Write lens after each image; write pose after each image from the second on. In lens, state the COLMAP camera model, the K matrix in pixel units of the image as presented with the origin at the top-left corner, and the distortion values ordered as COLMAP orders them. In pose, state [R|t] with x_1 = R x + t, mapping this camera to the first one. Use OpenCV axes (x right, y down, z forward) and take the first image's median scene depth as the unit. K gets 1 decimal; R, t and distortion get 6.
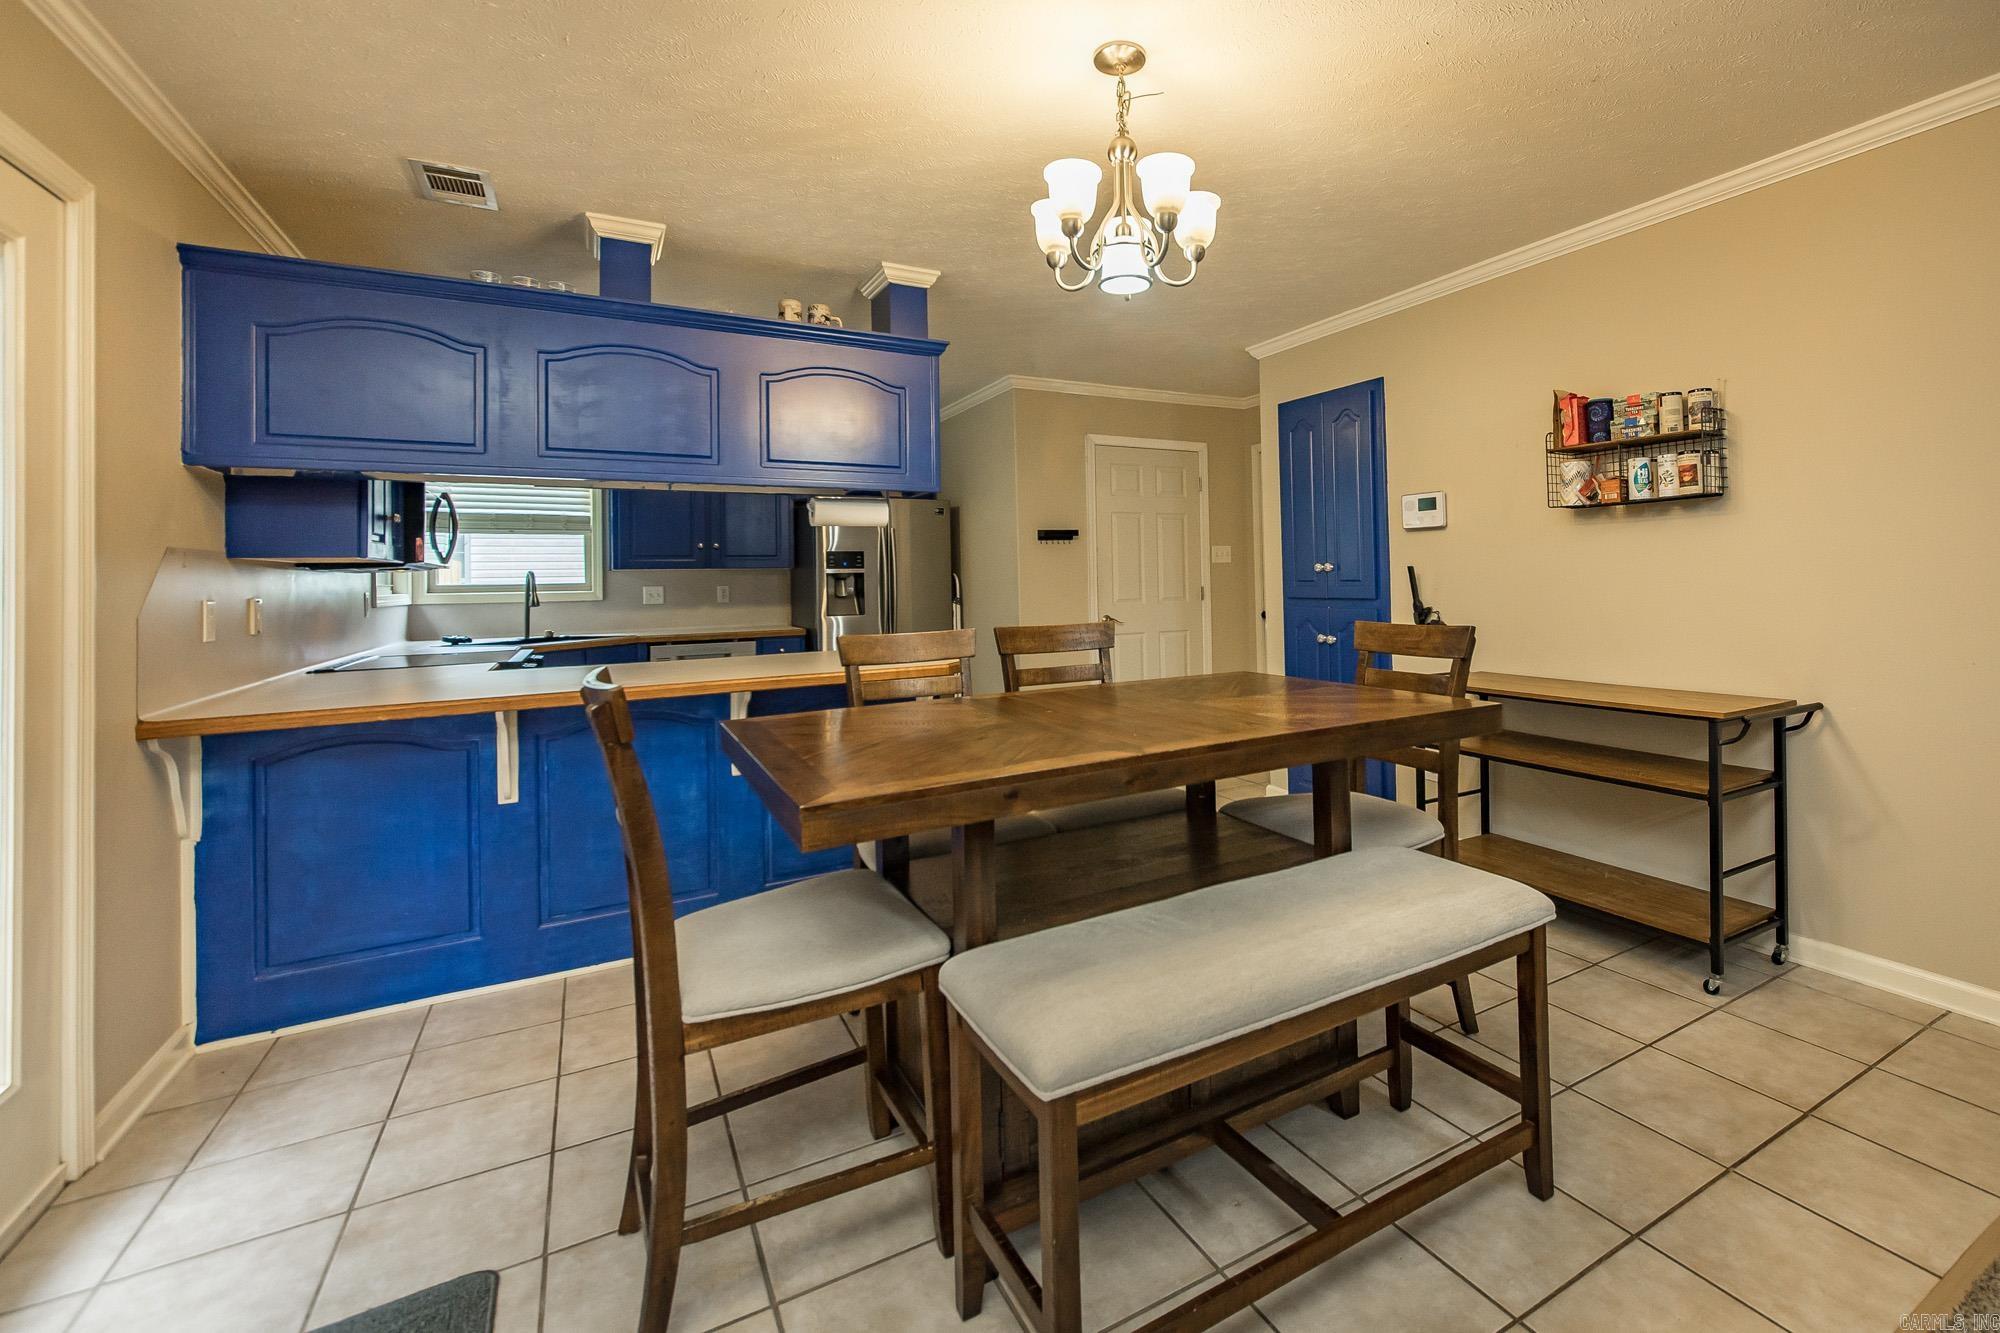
lens RADIAL K [[885.2, 0, 1113.5], [0, 885.2, 599.4], [0, 0, 1]] dist [0.002073, -0.000153]
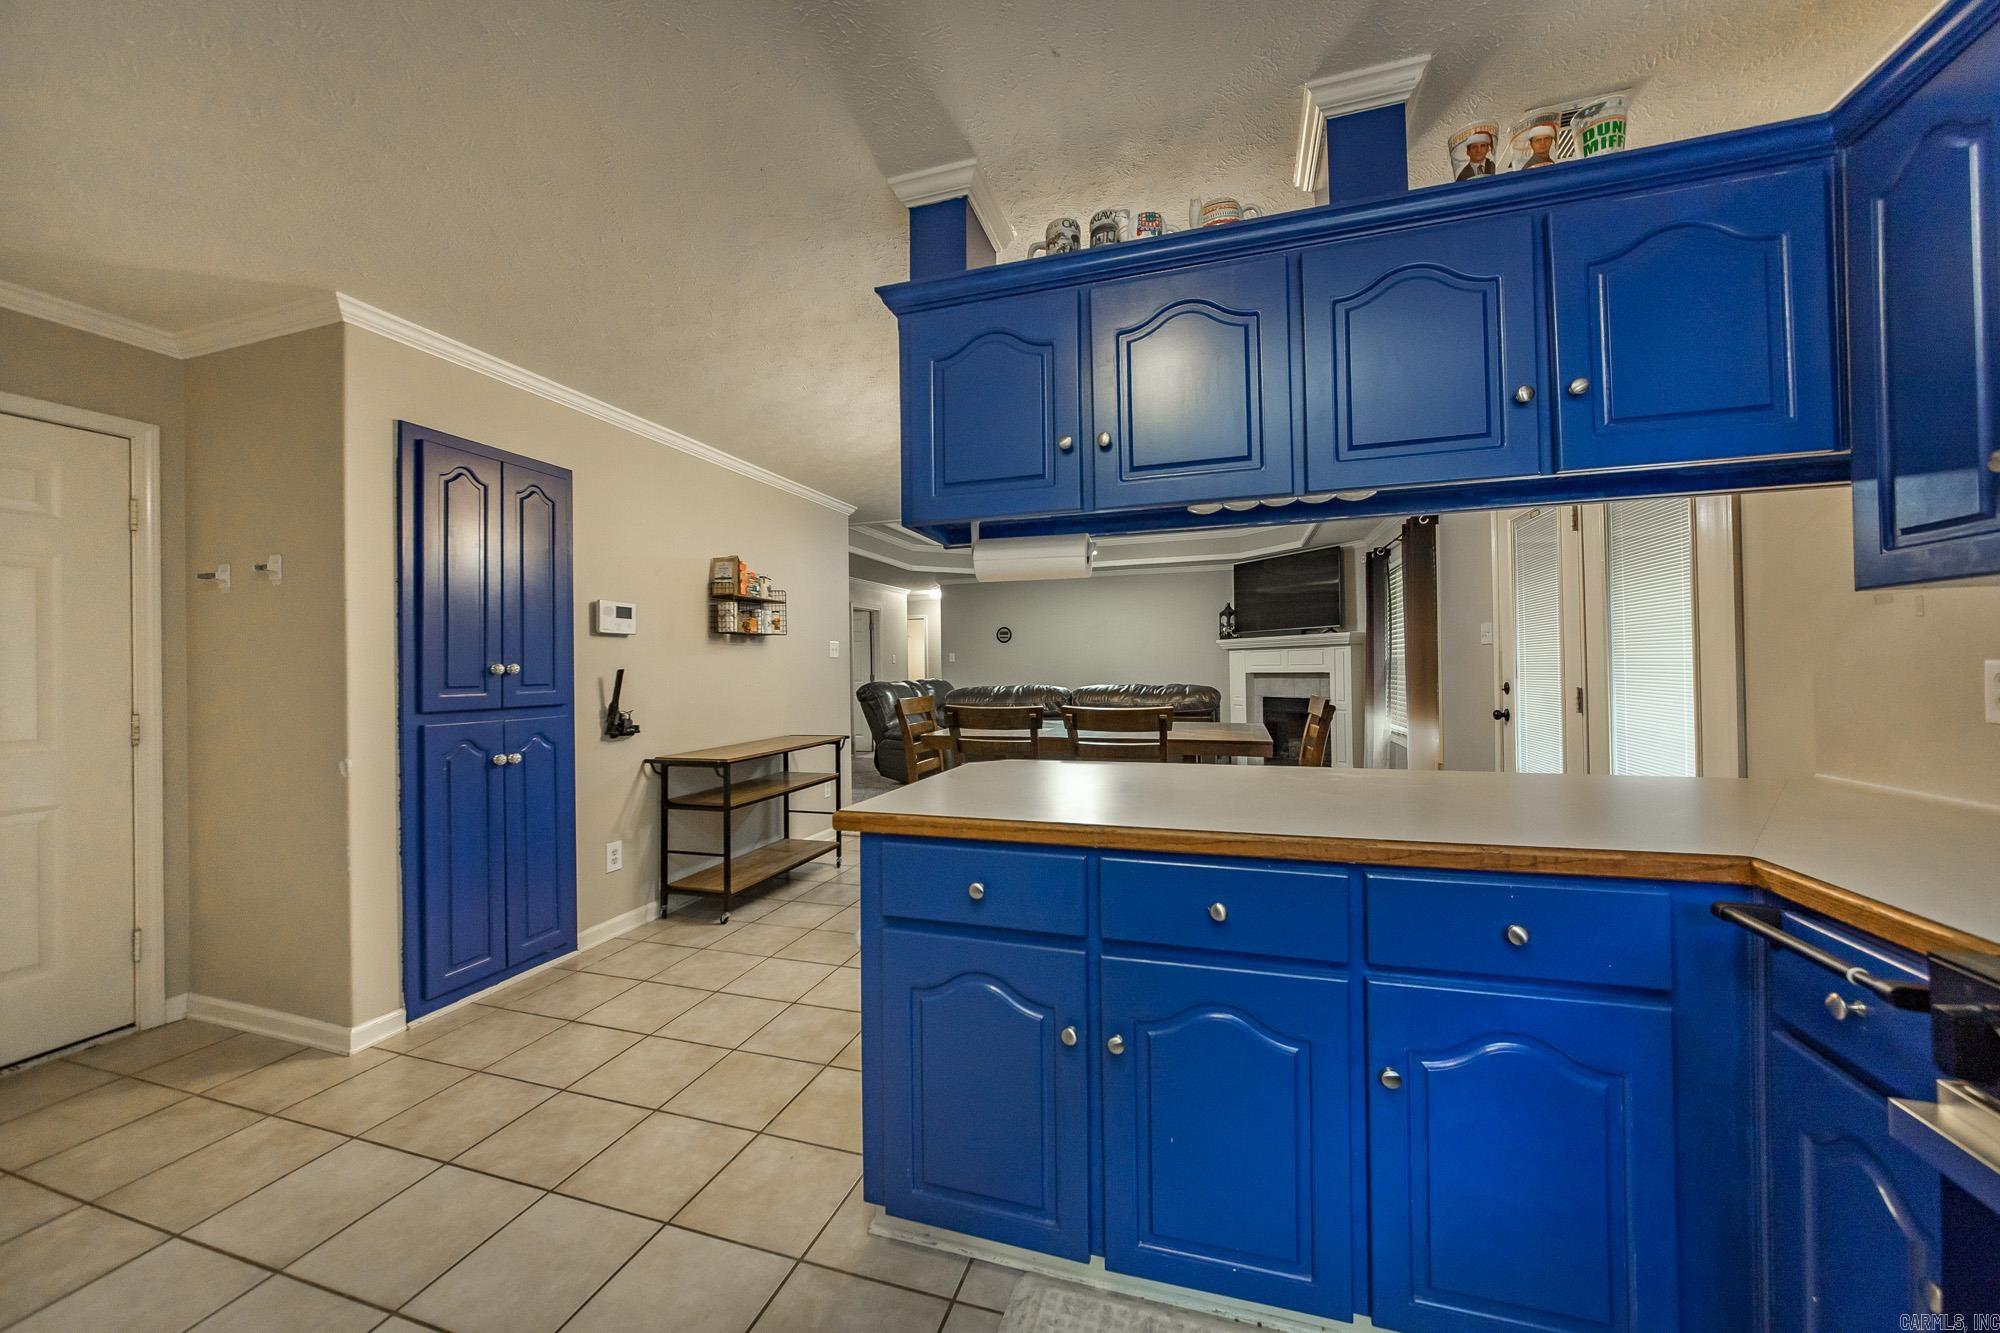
lens RADIAL K [[740.0, 0, 1002.7], [0, 740.0, 659.8], [0, 0, 1]] dist [-0.013957, 0.002036]
pose [[-0.665540, 0.037723, 0.745408, -0.629267], [0.044526, 0.998950, -0.010799, -0.019893], [-0.745033, 0.026003, -0.666521, 1.271054]]
